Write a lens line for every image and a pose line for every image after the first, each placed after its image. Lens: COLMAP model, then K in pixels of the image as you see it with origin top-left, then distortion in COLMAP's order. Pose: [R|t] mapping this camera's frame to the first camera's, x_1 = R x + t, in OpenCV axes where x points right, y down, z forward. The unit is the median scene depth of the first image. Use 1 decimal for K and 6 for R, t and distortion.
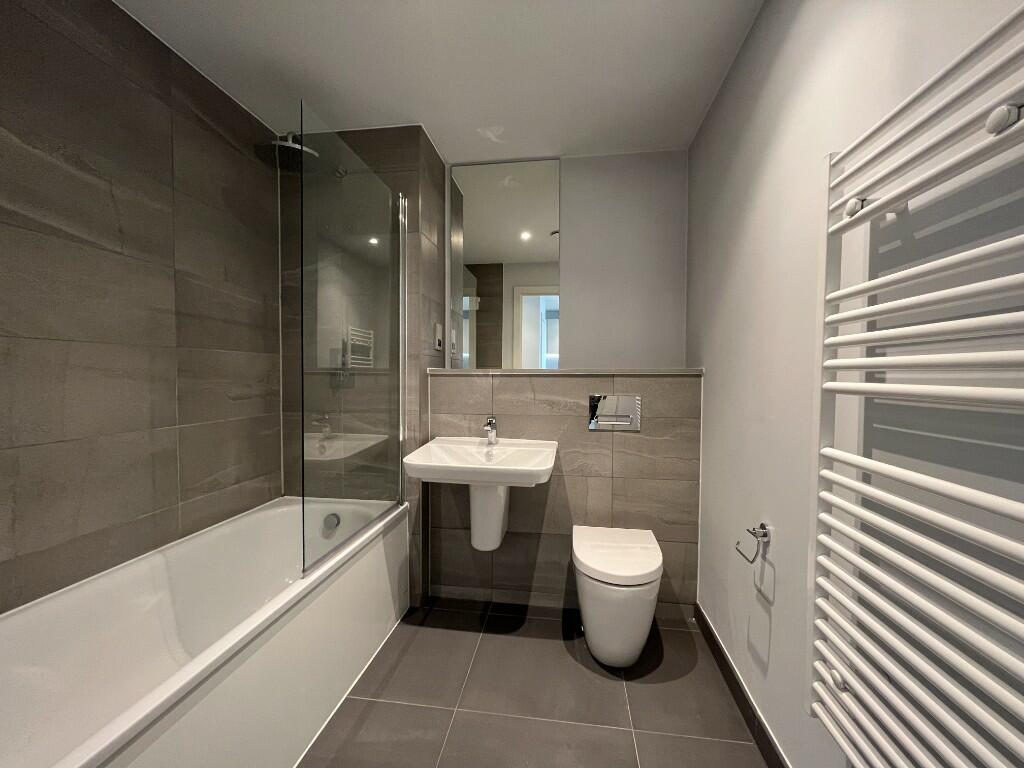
lens RADIAL K [[419.1, 0, 512.0], [0, 419.1, 384.0], [0, 0, 1]] dist [-0.000772, -0.000158]
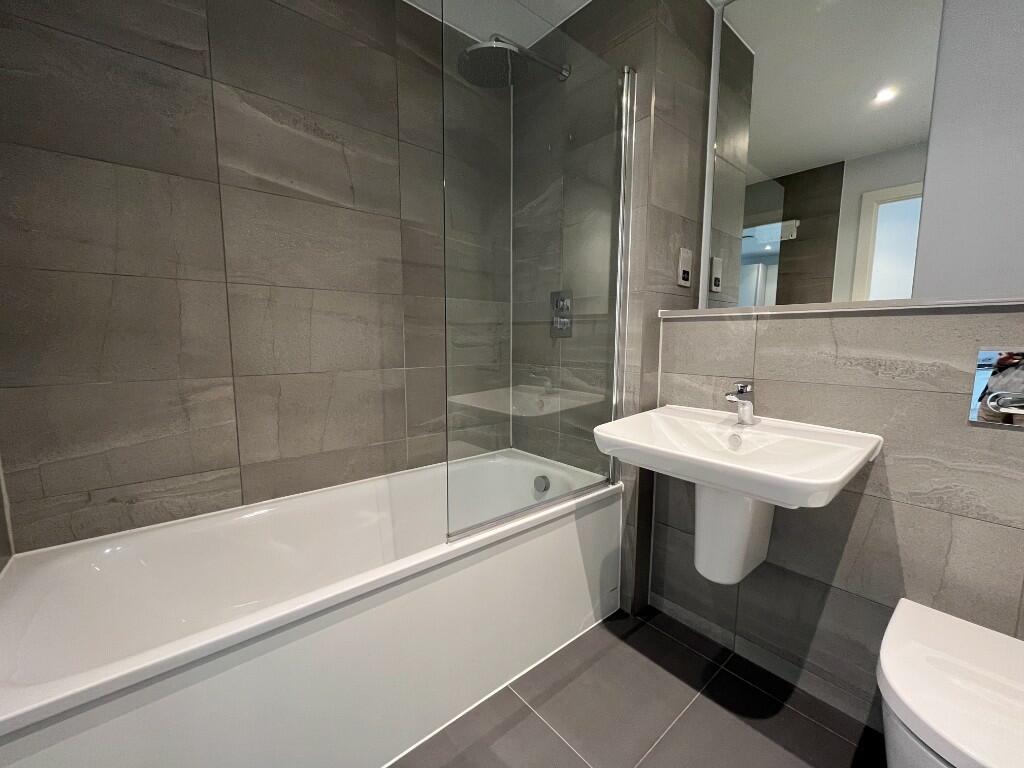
lens RADIAL K [[419.1, 0, 512.0], [0, 419.1, 384.0], [0, 0, 1]] dist [-0.000772, -0.000158]
pose [[0.748376, 0.073643, -0.659174, 0.104081], [-0.016030, 0.995535, 0.093021, 0.028146], [0.663081, -0.059049, 0.746215, 0.287225]]
